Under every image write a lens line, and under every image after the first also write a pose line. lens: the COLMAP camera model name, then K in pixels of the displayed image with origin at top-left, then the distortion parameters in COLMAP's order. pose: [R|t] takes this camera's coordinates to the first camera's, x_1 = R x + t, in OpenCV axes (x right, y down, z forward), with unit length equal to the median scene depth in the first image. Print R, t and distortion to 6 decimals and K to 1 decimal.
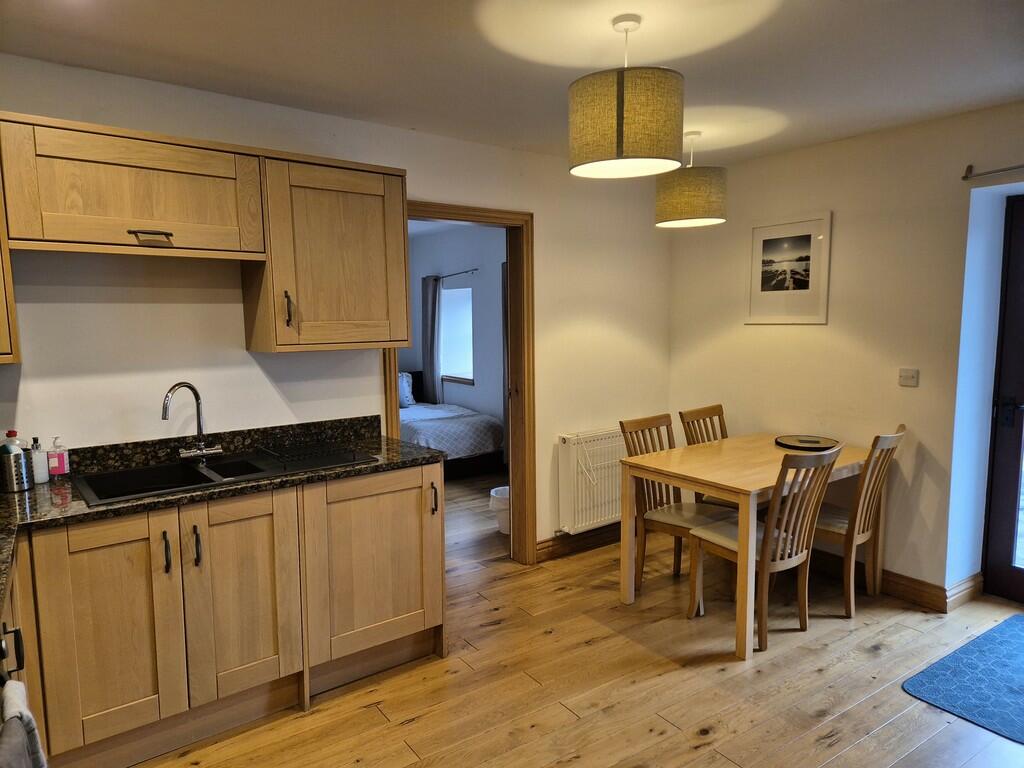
lens RADIAL K [[676.3, 0, 511.2], [0, 676.3, 389.4], [0, 0, 1]] dist [0.033103, -0.007703]
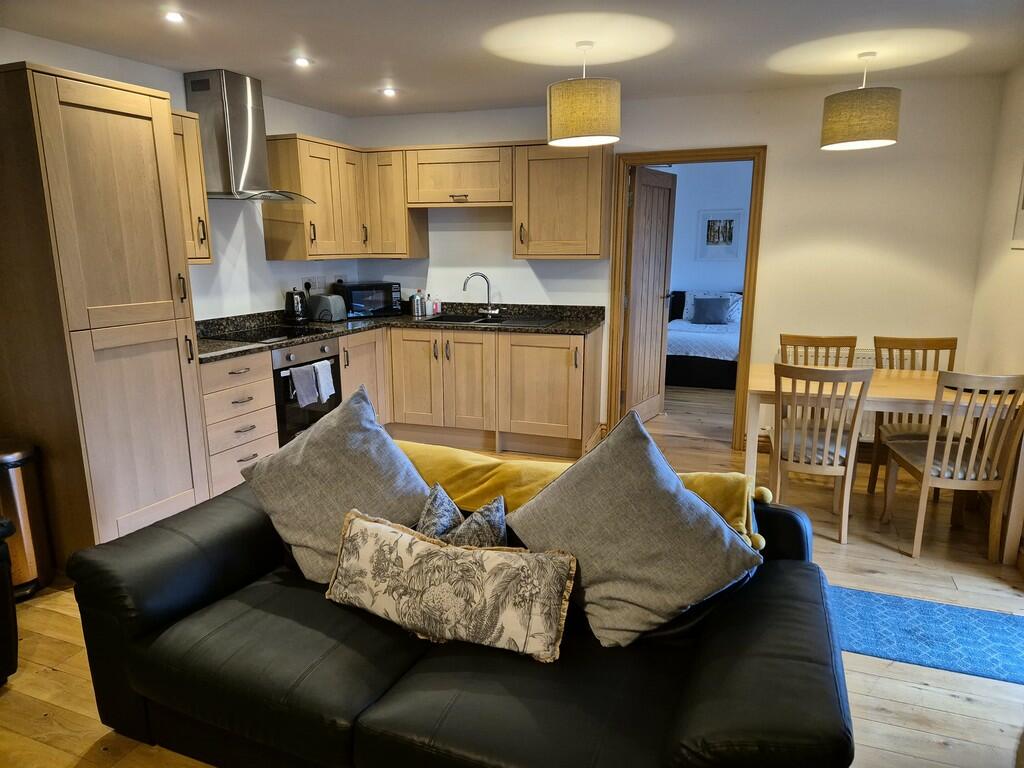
lens RADIAL K [[676.3, 0, 510.2], [0, 676.3, 388.2], [0, 0, 1]] dist [0.033103, -0.007703]
pose [[0.566932, 0.187320, -0.802184, 1.113151], [-0.092293, 0.982115, 0.164110, -0.012389], [0.818578, -0.019003, 0.574080, -0.031499]]
